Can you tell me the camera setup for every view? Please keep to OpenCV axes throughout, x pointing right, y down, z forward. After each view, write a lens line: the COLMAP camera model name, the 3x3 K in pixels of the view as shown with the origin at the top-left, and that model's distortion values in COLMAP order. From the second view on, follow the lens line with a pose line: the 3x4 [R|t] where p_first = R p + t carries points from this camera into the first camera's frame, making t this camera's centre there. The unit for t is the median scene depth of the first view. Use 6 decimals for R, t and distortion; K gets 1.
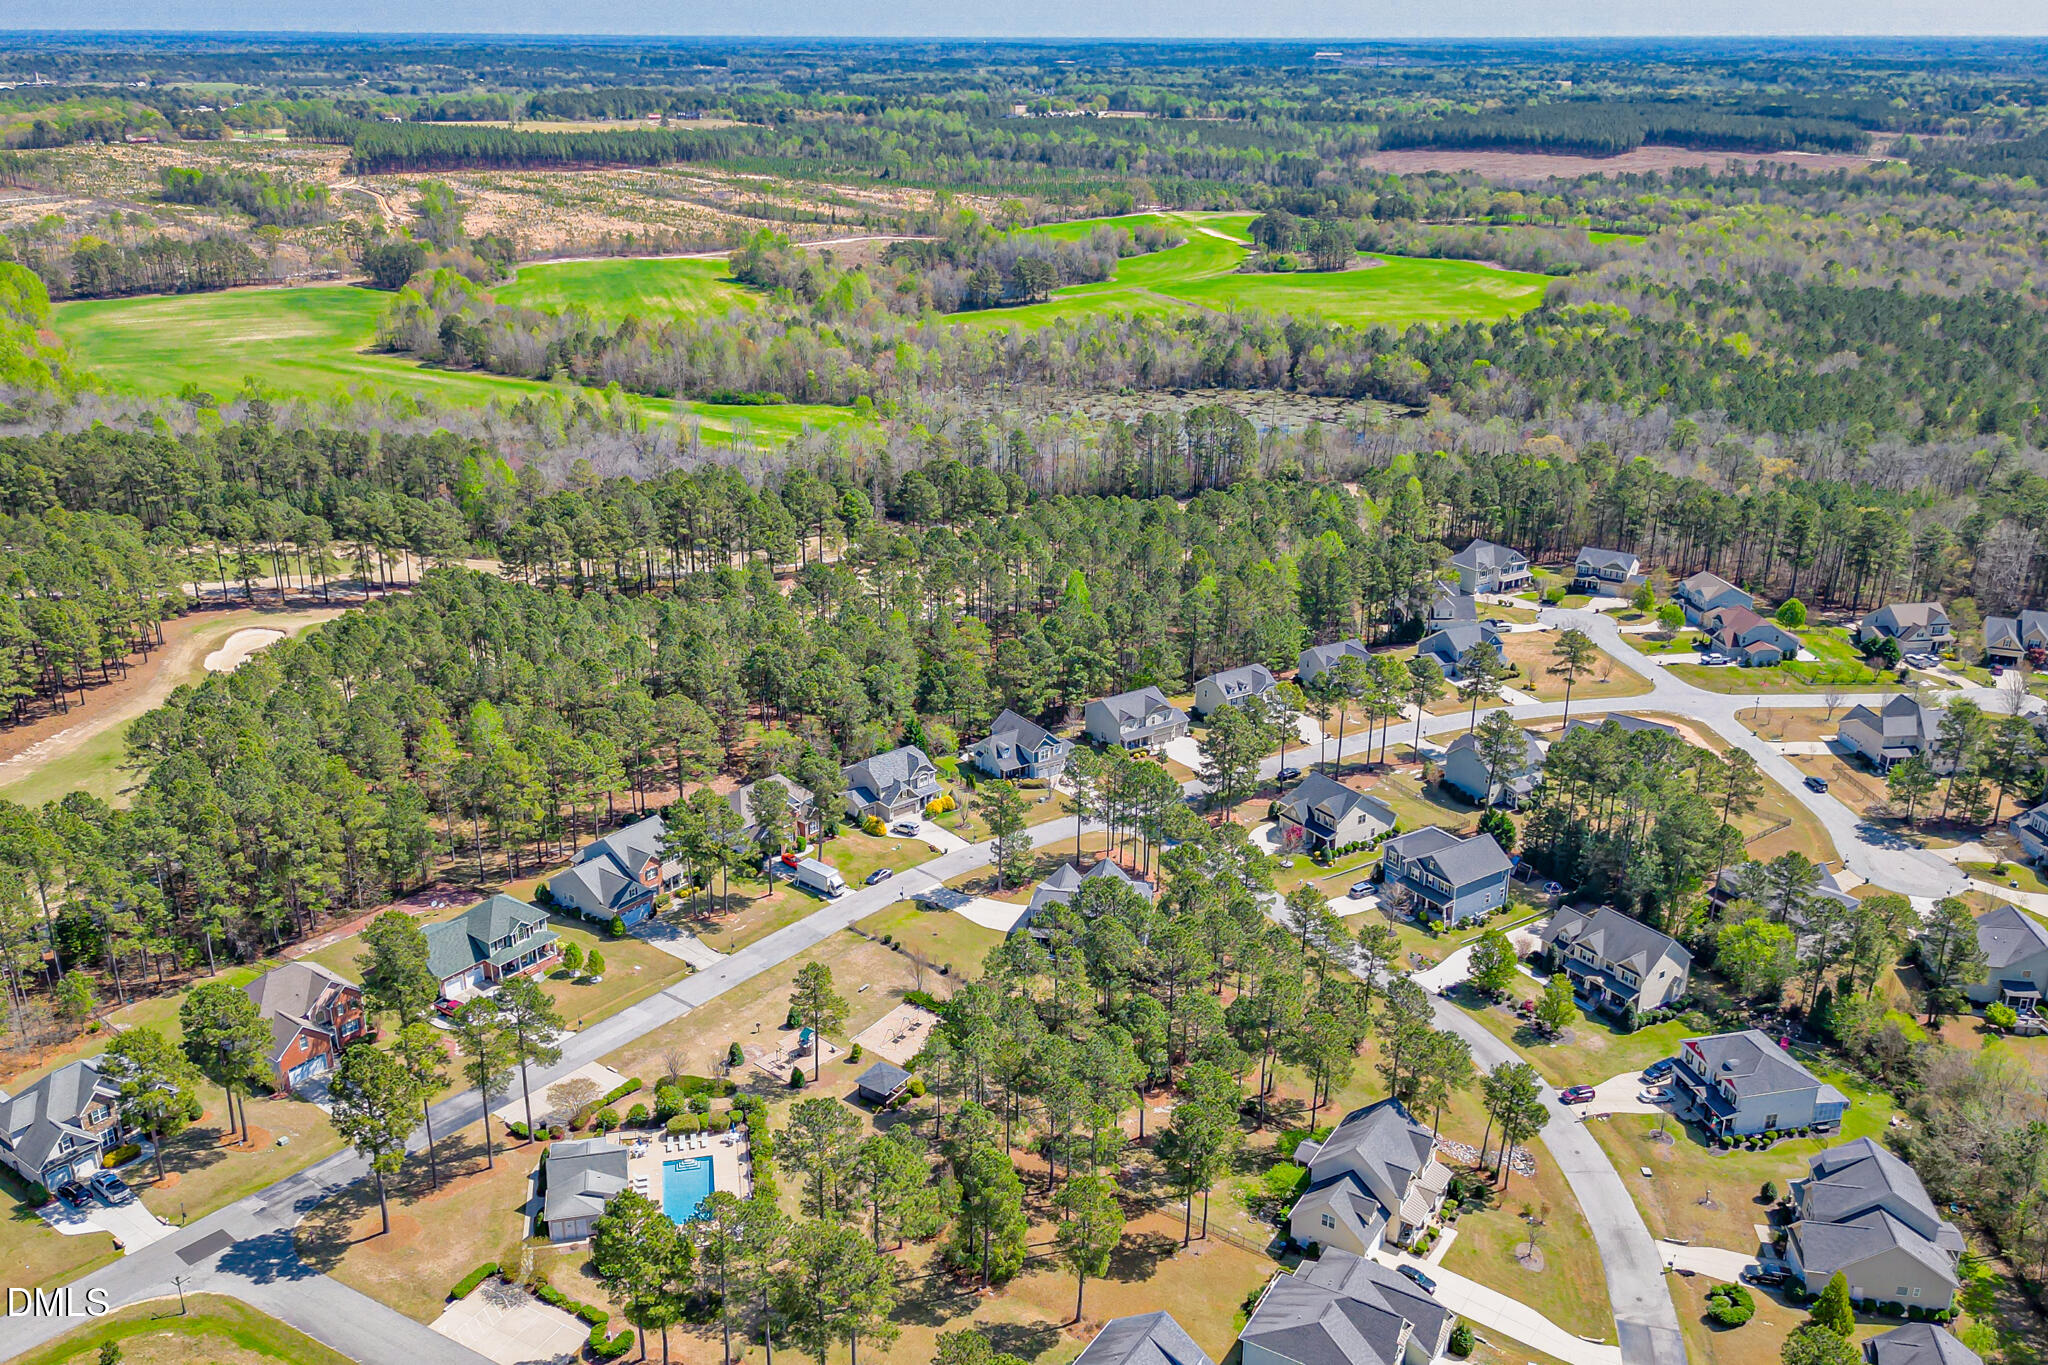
lens RADIAL K [[1716.5, 0, 1007.6], [0, 1716.5, 685.1], [0, 0, 1]] dist [0.068165, -0.082571]
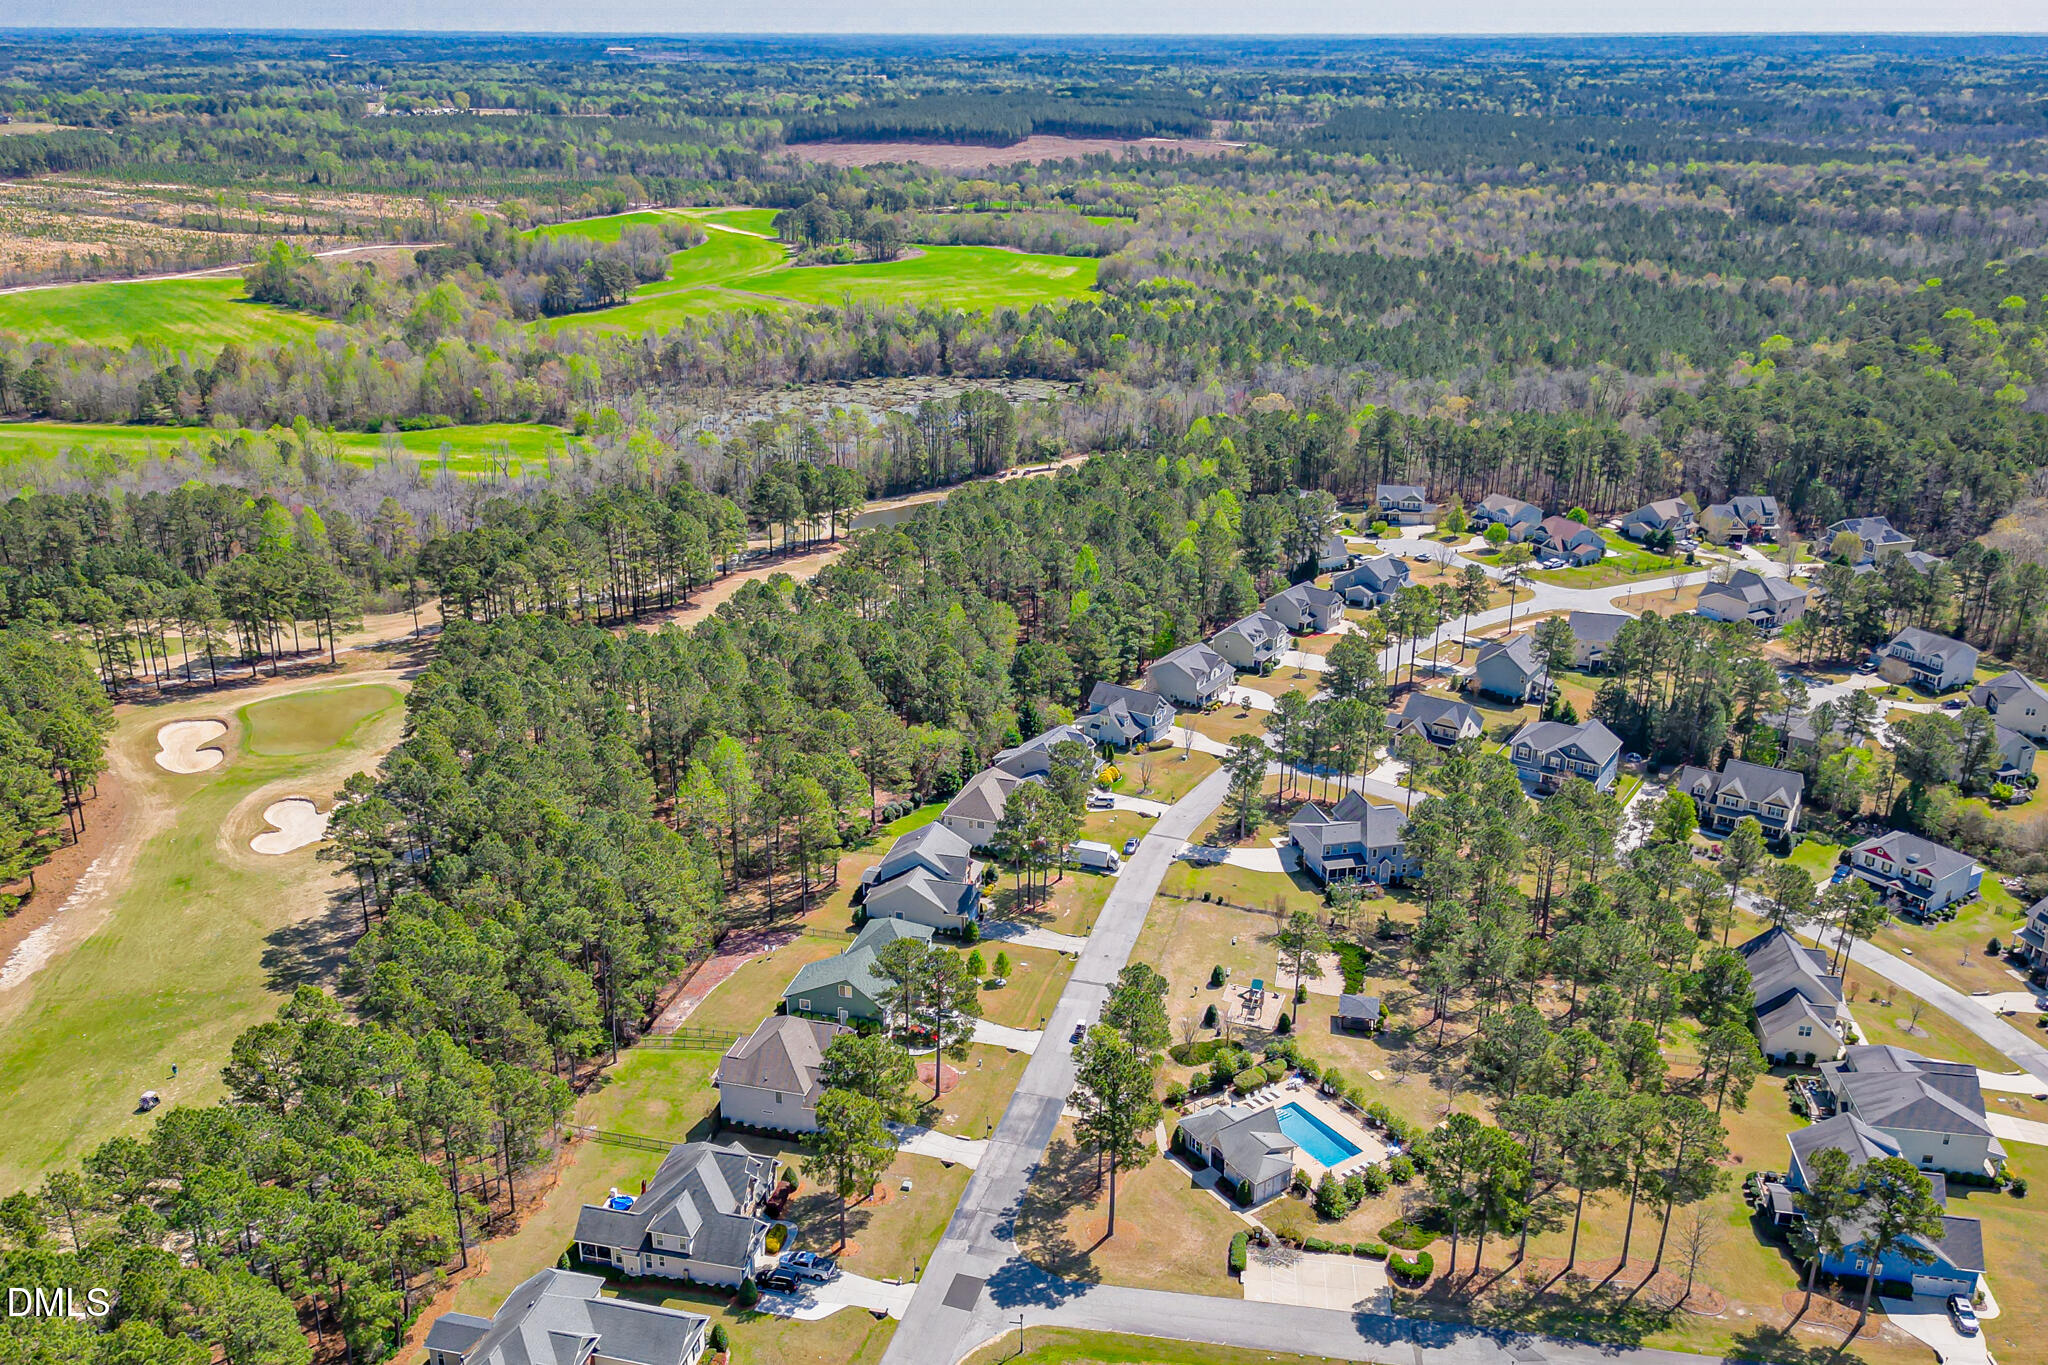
lens RADIAL K [[1716.5, 0, 1021.5], [0, 1716.5, 685.6], [0, 0, 1]] dist [0.068165, -0.082571]
pose [[0.920232, -0.139451, 0.365686, -0.195315], [0.138366, 0.989947, 0.029315, -0.009302], [-0.366098, 0.023622, 0.930276, 0.022471]]
